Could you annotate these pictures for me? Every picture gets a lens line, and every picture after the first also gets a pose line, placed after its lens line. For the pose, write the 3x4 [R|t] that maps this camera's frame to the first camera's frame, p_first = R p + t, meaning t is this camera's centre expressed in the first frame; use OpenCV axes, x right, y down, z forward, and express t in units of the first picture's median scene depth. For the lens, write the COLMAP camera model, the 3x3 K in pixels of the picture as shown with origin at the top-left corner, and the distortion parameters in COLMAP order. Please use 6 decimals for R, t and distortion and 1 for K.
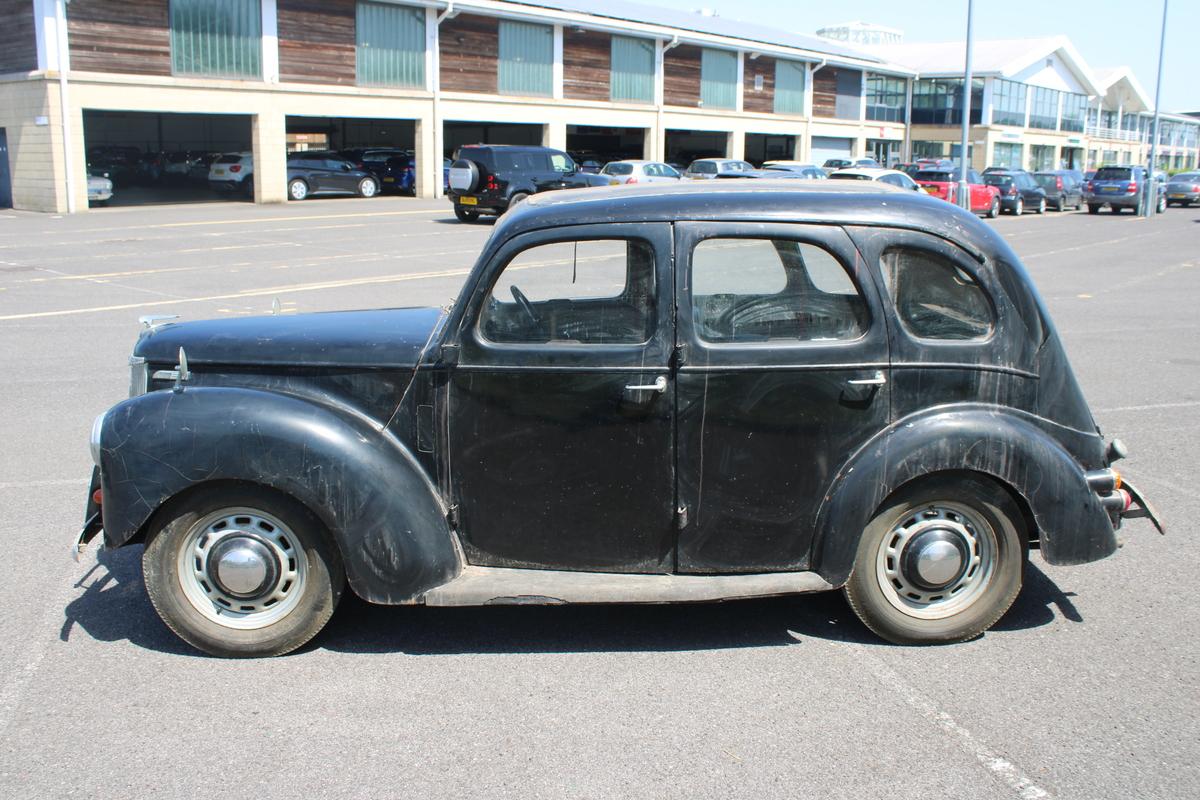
lens RADIAL K [[1090.8, 0, 600.0], [0, 1090.8, 400.0], [0, 0, 1]] dist [-0.120034, 0.099779]
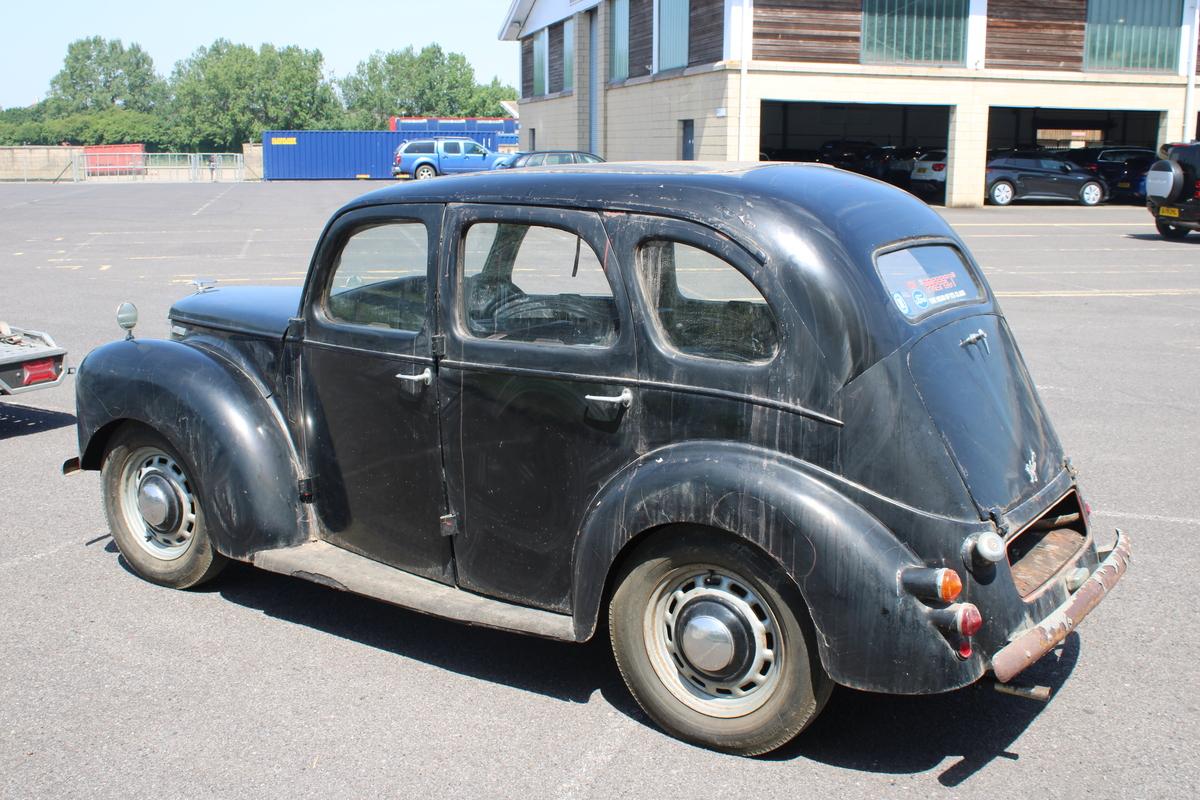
lens RADIAL K [[1256.7, 0, 600.0], [0, 1256.7, 400.0], [0, 0, 1]] dist [-0.058447, 0.031483]
pose [[0.803857, 0.114472, -0.583704, 0.763394], [-0.131769, 0.991196, 0.012920, -0.026288], [0.580044, 0.066528, 0.811864, 0.200924]]
